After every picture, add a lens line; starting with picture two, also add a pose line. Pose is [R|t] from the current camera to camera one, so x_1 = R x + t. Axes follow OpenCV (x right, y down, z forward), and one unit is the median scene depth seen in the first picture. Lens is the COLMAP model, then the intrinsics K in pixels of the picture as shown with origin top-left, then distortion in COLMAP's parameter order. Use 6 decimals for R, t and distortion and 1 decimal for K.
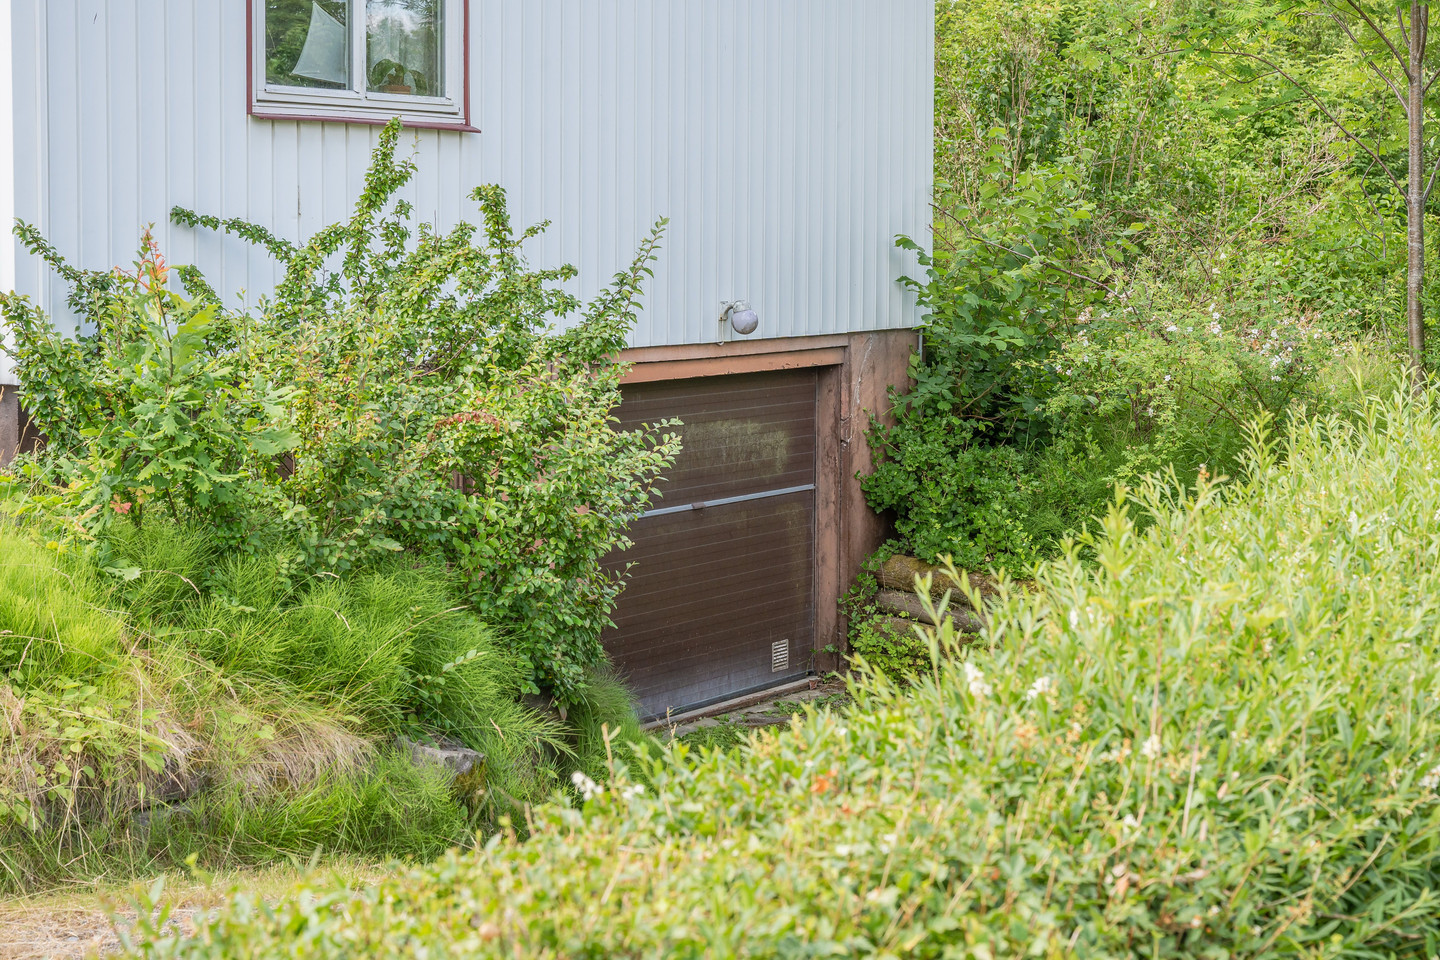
lens RADIAL K [[2510.4, 0, 720.3], [0, 2510.4, 479.6], [0, 0, 1]] dist [0.009671, 0.000000]
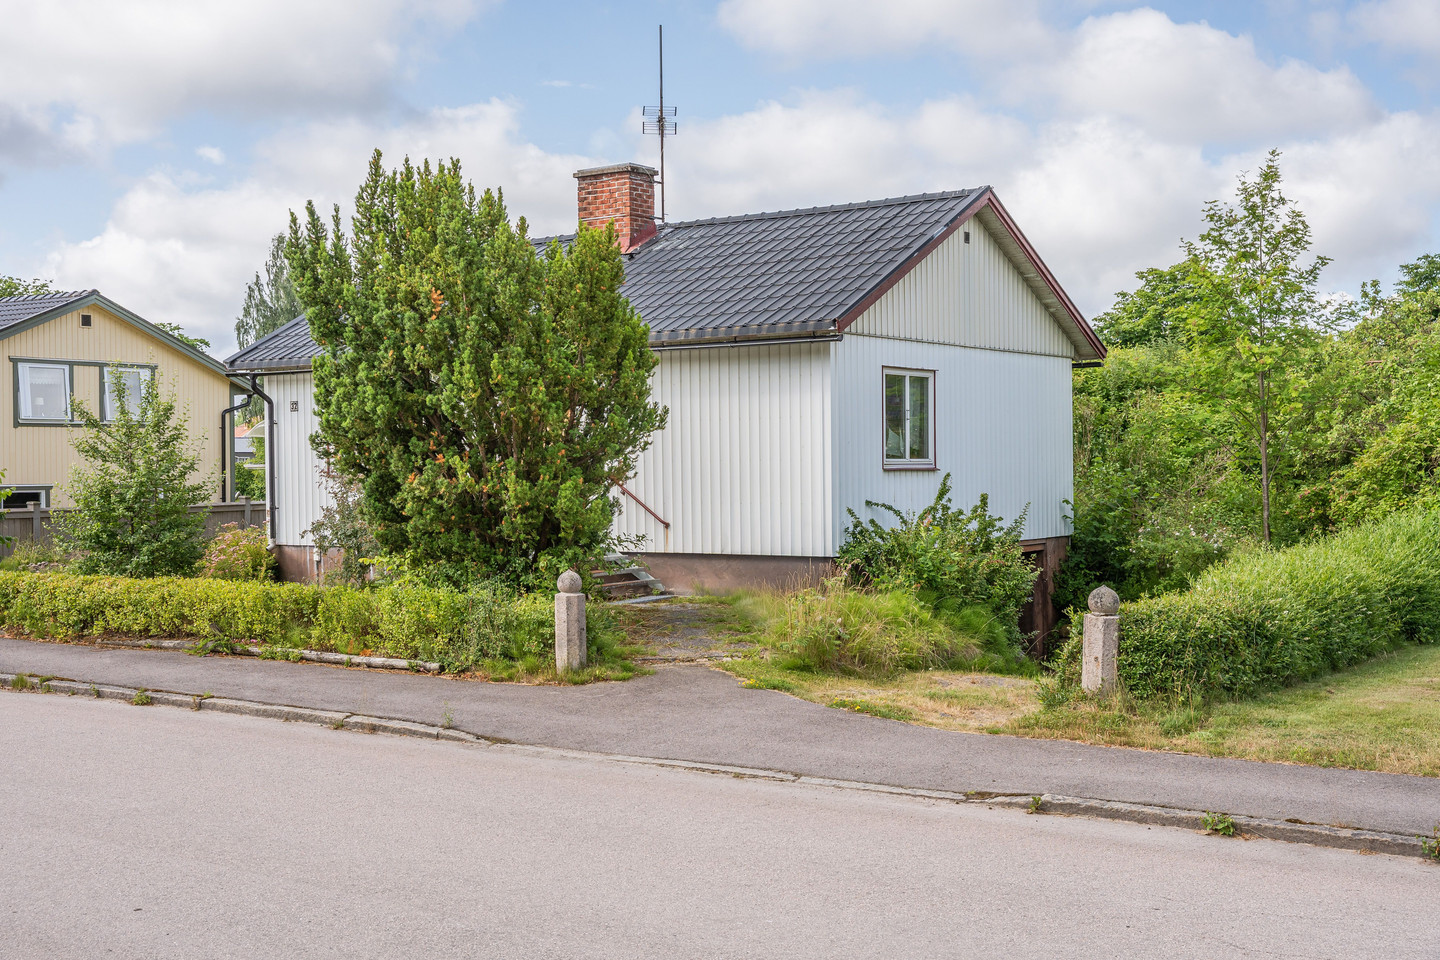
lens RADIAL K [[1735.3, 0, 720.5], [0, 1735.3, 481.8], [0, 0, 1]] dist [-0.008734, 0.000000]
pose [[0.999185, -0.017162, -0.036527, -0.284331], [0.013624, 0.995384, -0.095002, 0.064485], [0.037989, 0.094427, 0.994807, -1.037326]]
